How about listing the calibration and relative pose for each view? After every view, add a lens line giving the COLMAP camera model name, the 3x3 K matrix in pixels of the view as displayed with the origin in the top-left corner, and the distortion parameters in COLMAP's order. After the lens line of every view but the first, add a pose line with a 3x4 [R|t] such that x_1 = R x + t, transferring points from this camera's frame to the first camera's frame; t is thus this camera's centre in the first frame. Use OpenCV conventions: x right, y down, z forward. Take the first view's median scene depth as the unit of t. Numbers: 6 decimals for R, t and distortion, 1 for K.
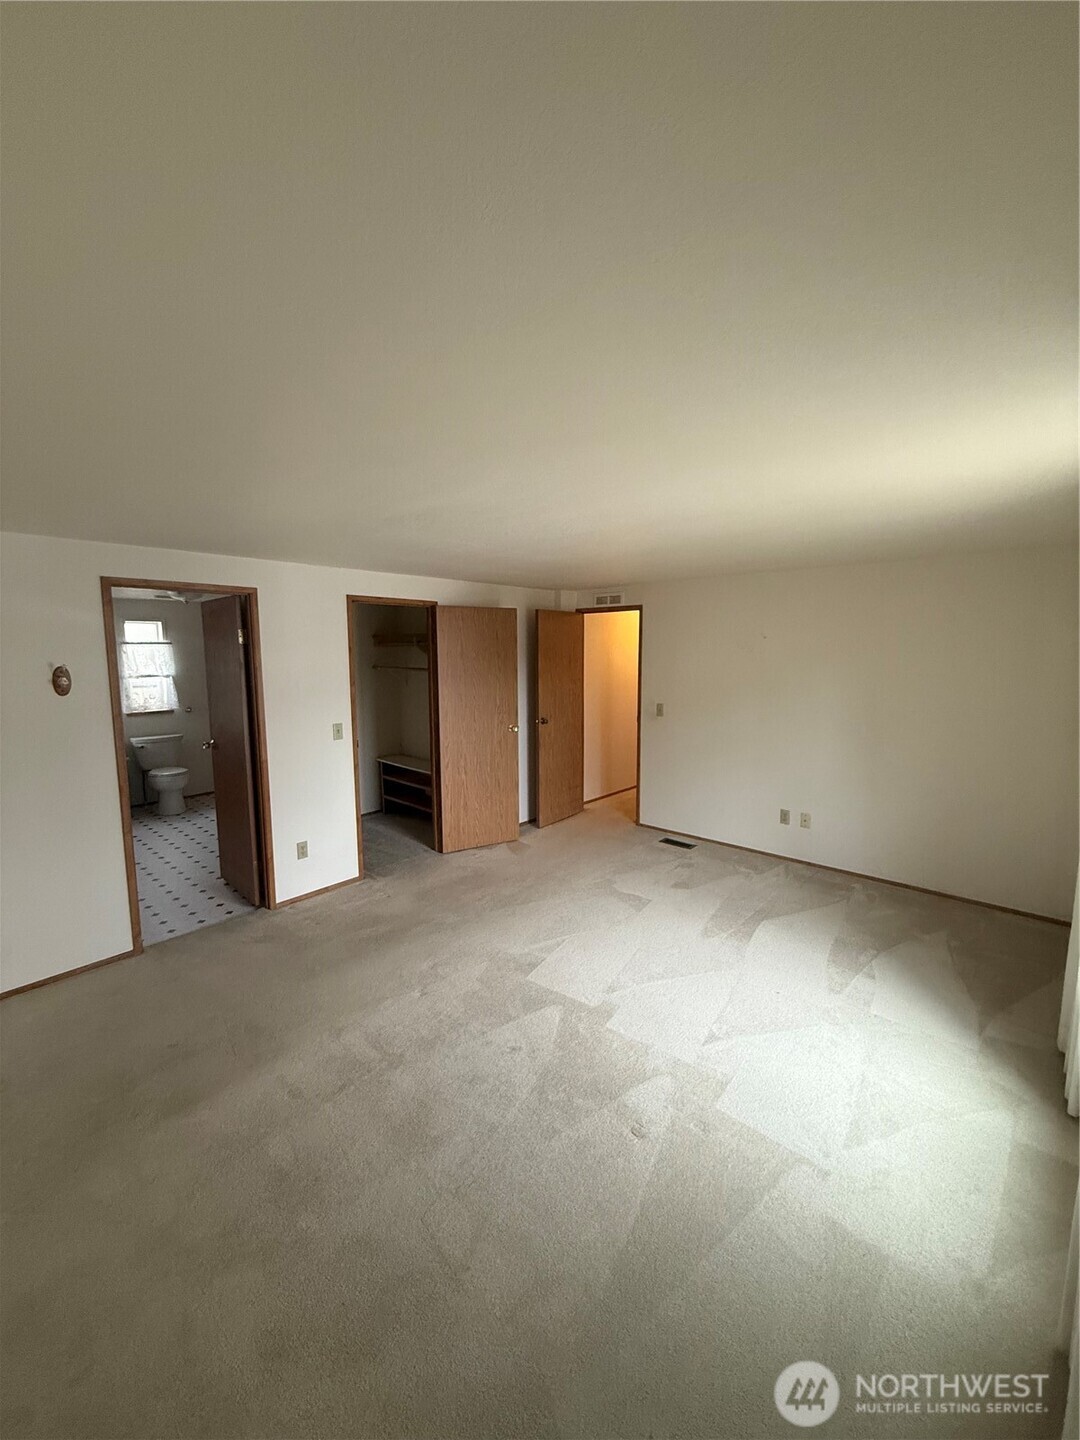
lens RADIAL K [[573.6, 0, 541.5], [0, 573.6, 717.8], [0, 0, 1]] dist [0.006189, -0.000052]
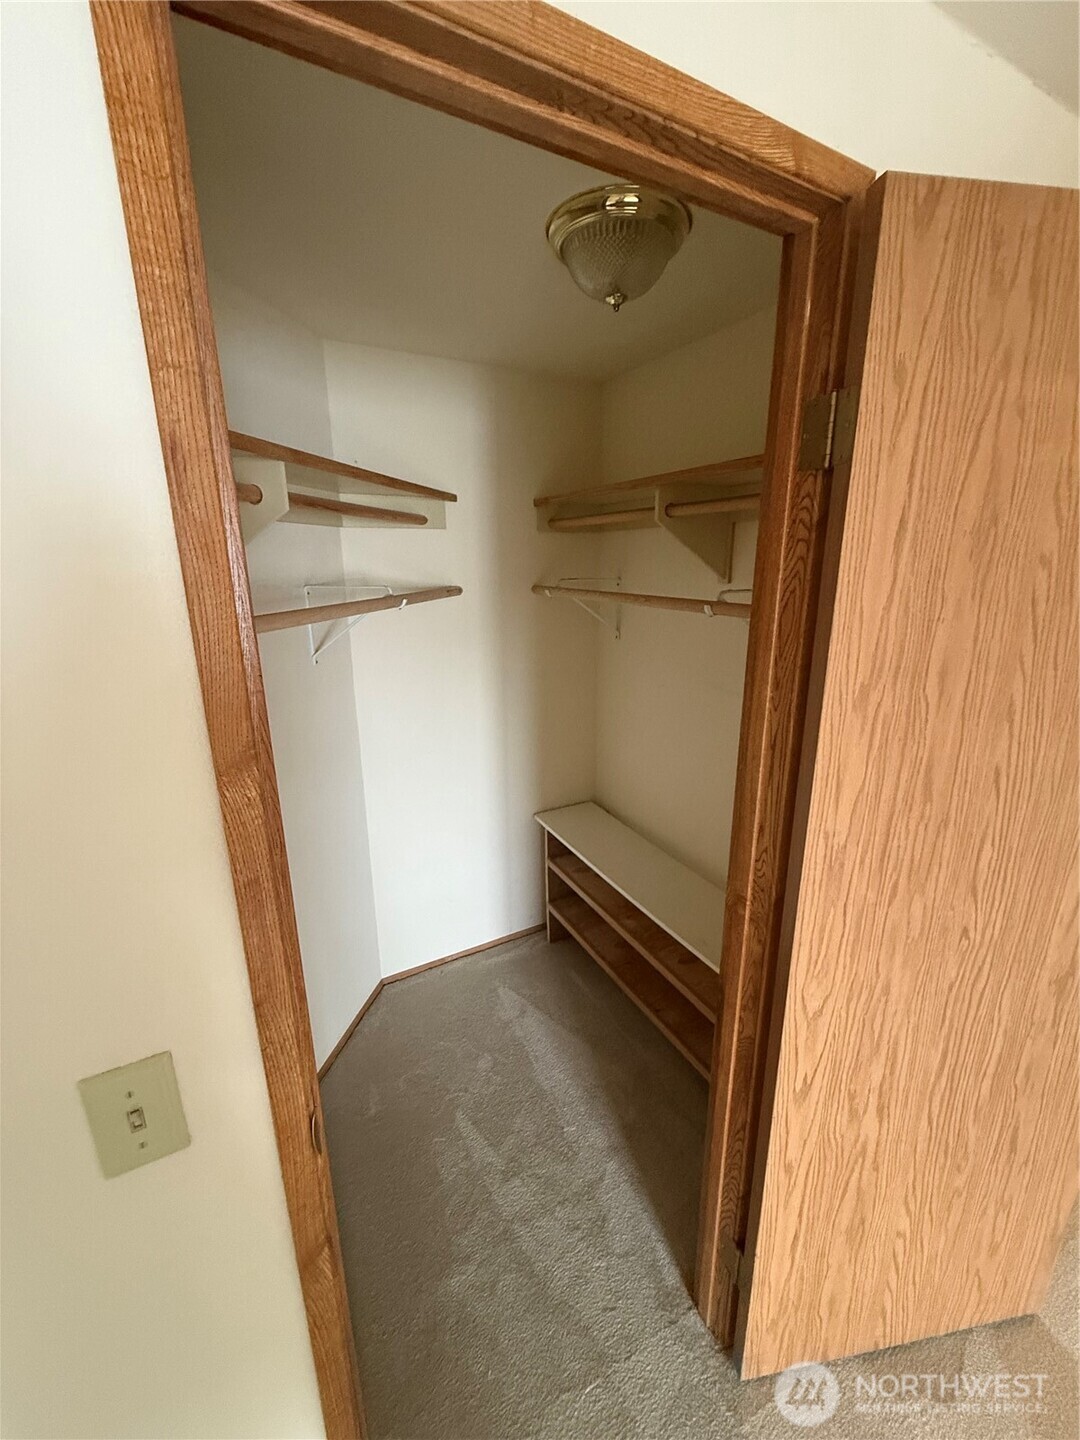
lens RADIAL K [[573.6, 0, 541.5], [0, 573.6, 717.8], [0, 0, 1]] dist [0.006189, -0.000052]
pose [[0.944036, 0.086780, -0.318222, -0.179063], [-0.038031, 0.986973, 0.156327, -0.070555], [0.327643, -0.135476, 0.935038, 0.709047]]
